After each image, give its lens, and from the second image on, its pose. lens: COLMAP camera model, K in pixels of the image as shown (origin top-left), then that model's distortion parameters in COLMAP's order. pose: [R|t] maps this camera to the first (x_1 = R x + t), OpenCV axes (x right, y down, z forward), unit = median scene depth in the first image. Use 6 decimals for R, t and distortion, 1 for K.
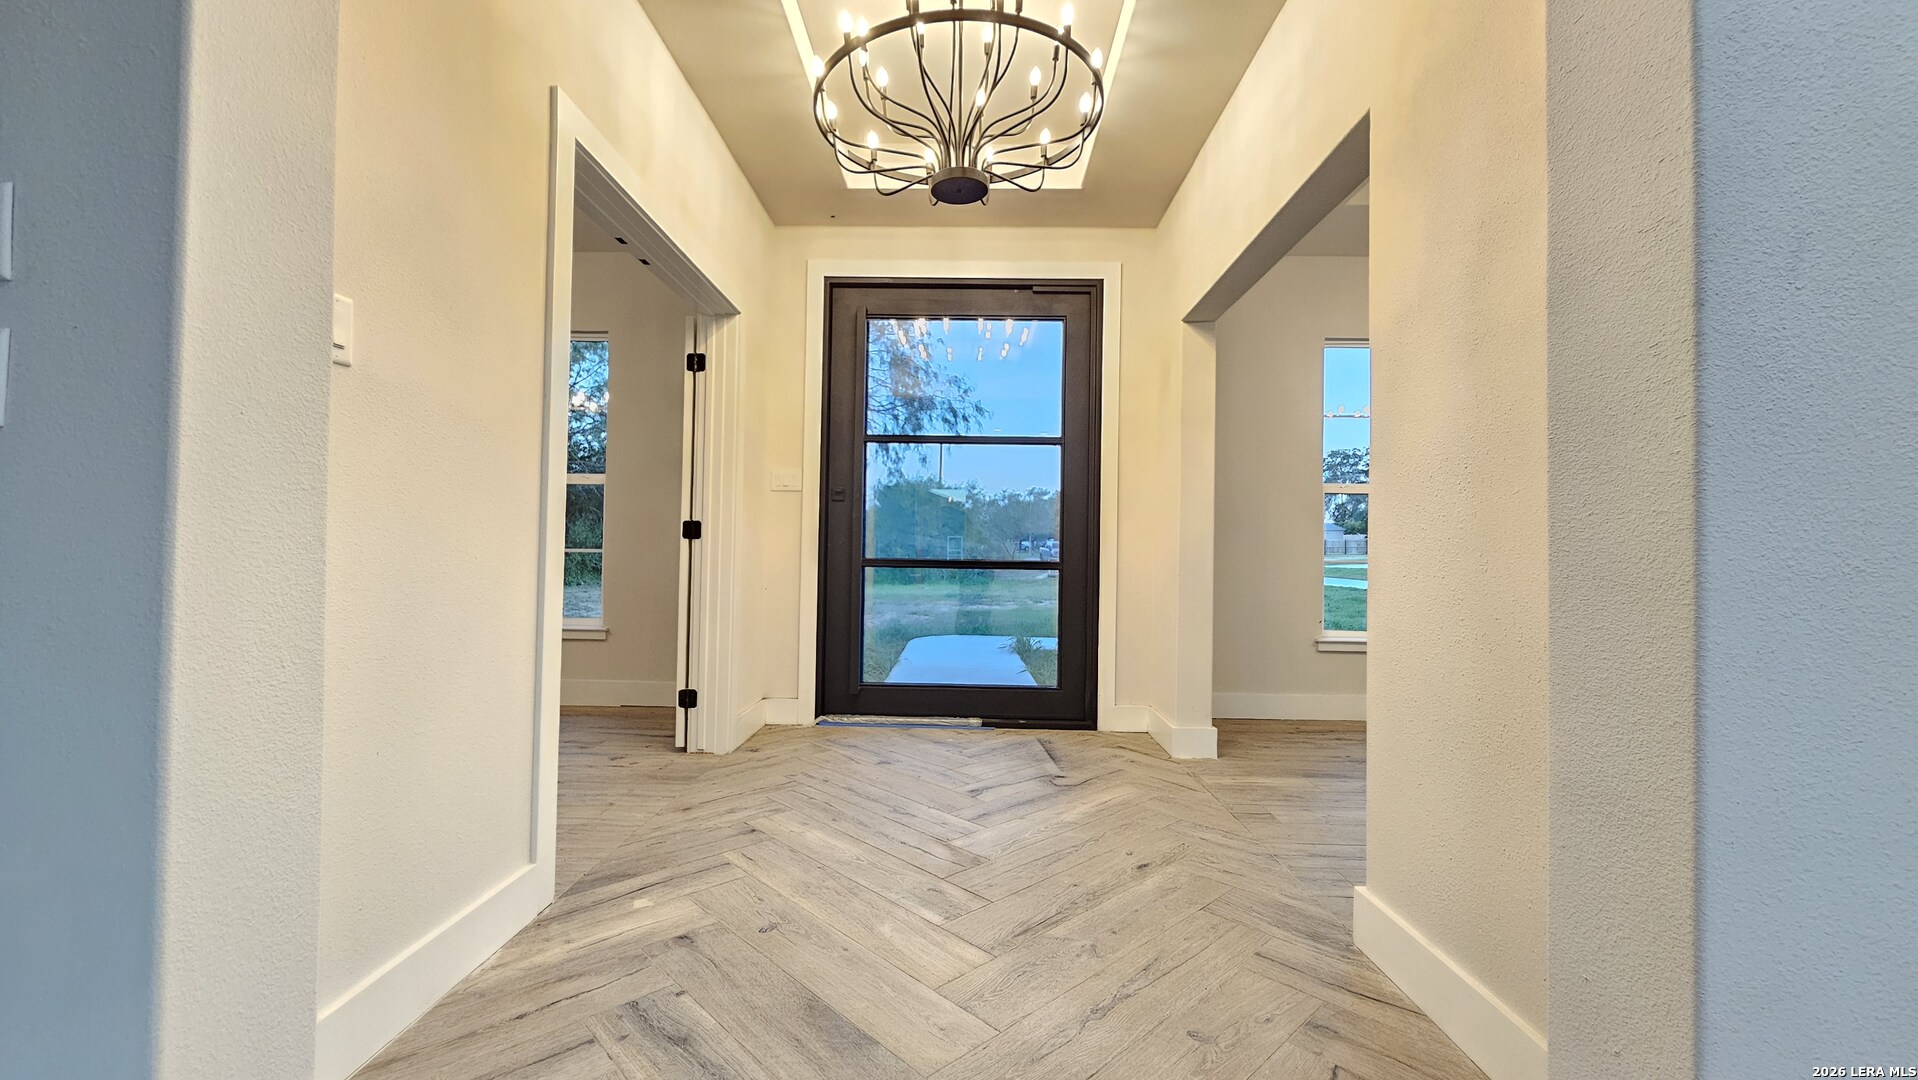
lens RADIAL K [[784.6, 0, 951.0], [0, 784.6, 537.0], [0, 0, 1]] dist [-0.001702, 0.000814]
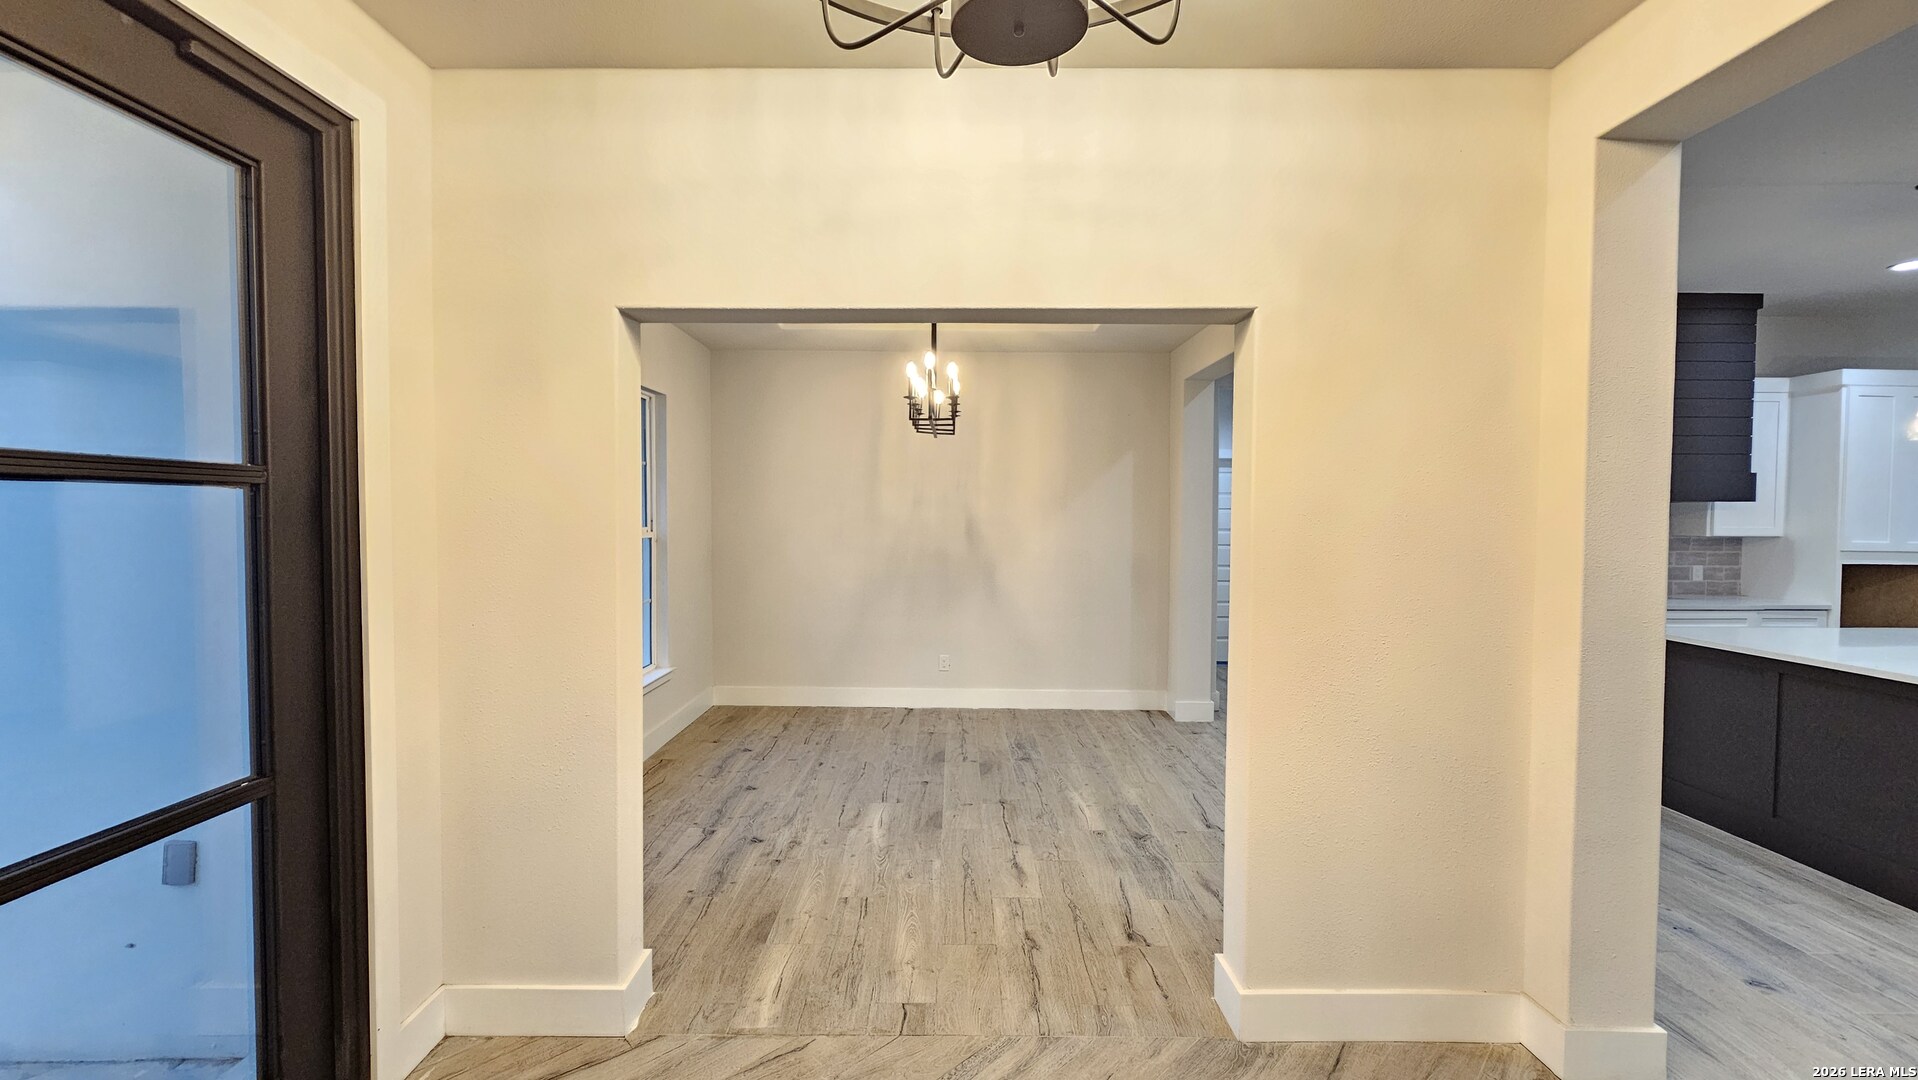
lens RADIAL K [[784.6, 0, 954.4], [0, 784.6, 540.3], [0, 0, 1]] dist [-0.001702, 0.000814]
pose [[-0.018664, -0.051181, 0.998515, -0.265648], [-0.022628, 0.998455, 0.050755, -0.119626], [-0.999570, -0.021647, -0.019793, 0.657182]]
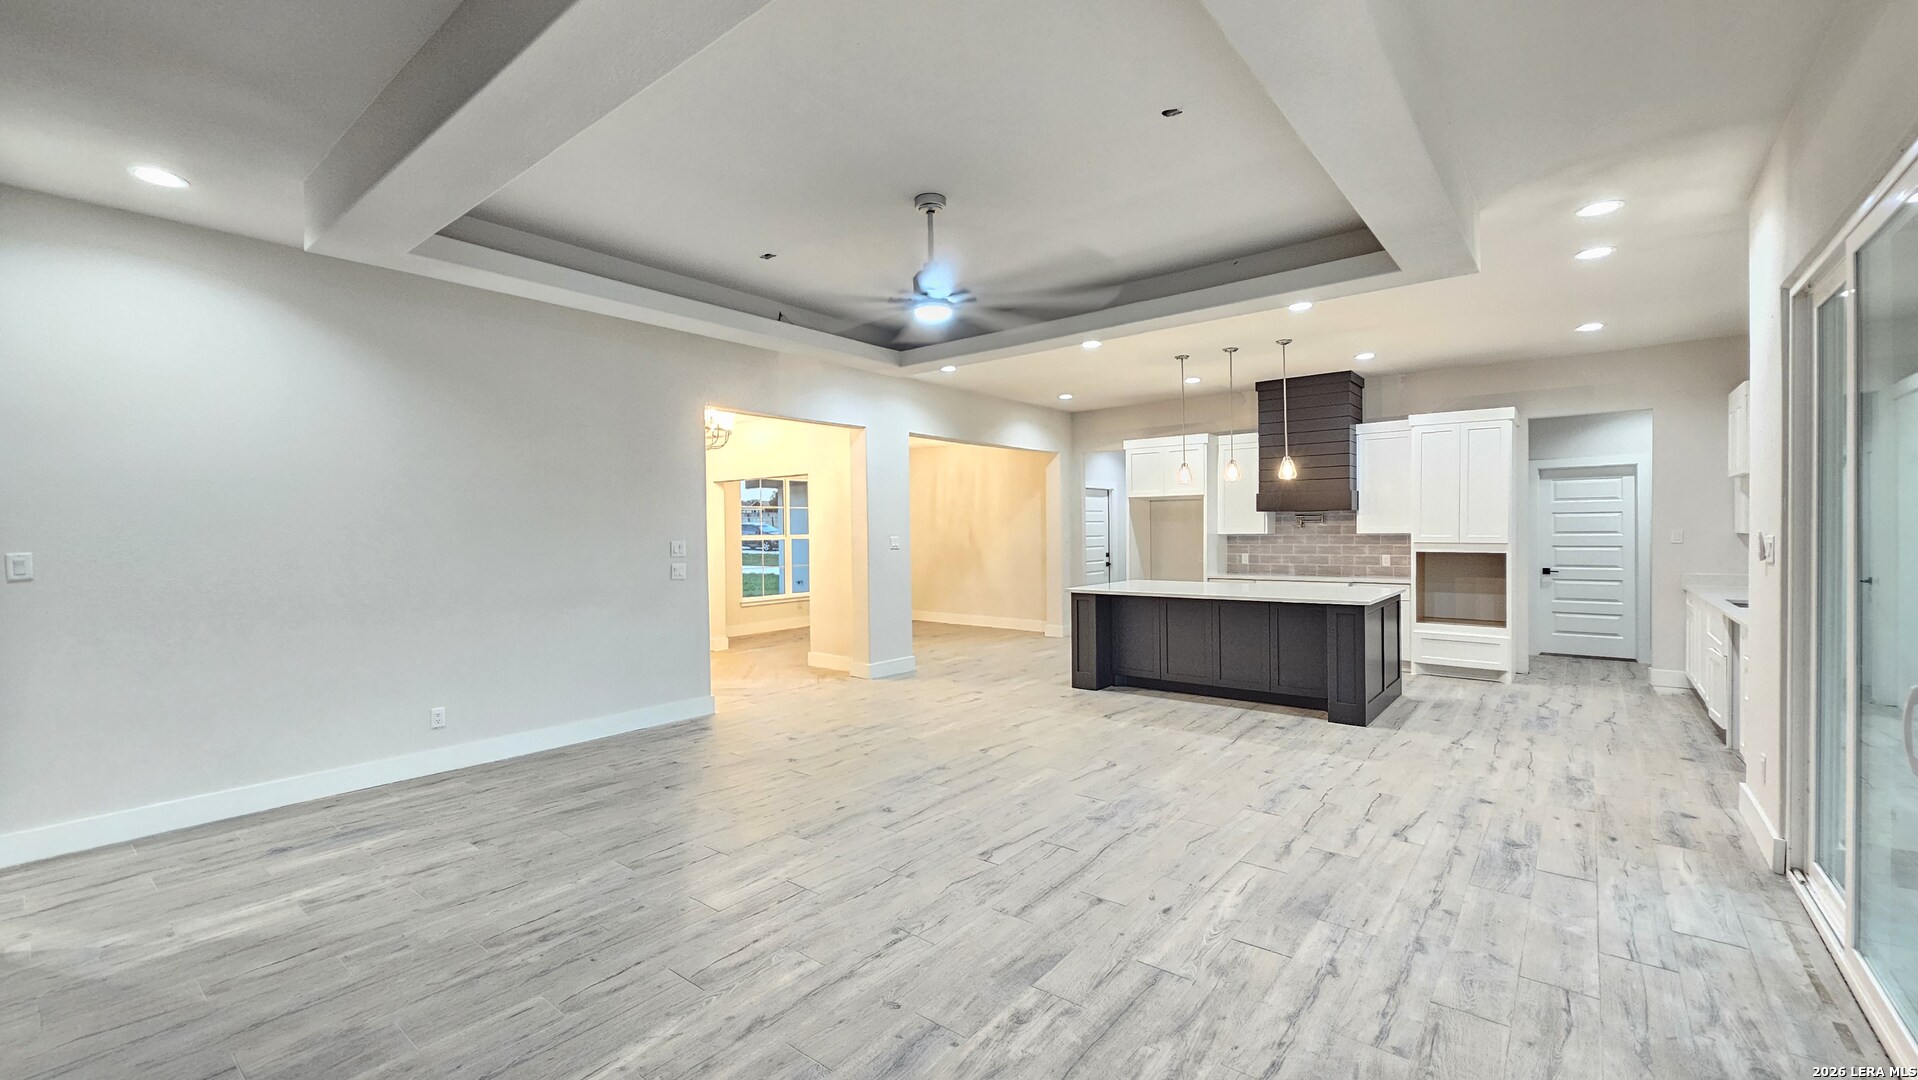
lens RADIAL K [[784.6, 0, 946.8], [0, 784.6, 531.5], [0, 0, 1]] dist [-0.001702, 0.000814]
pose [[0.620141, -0.024890, 0.784095, -1.086516], [0.007122, 0.999634, 0.026099, -0.150231], [-0.784458, -0.010601, 0.620091, -1.042199]]
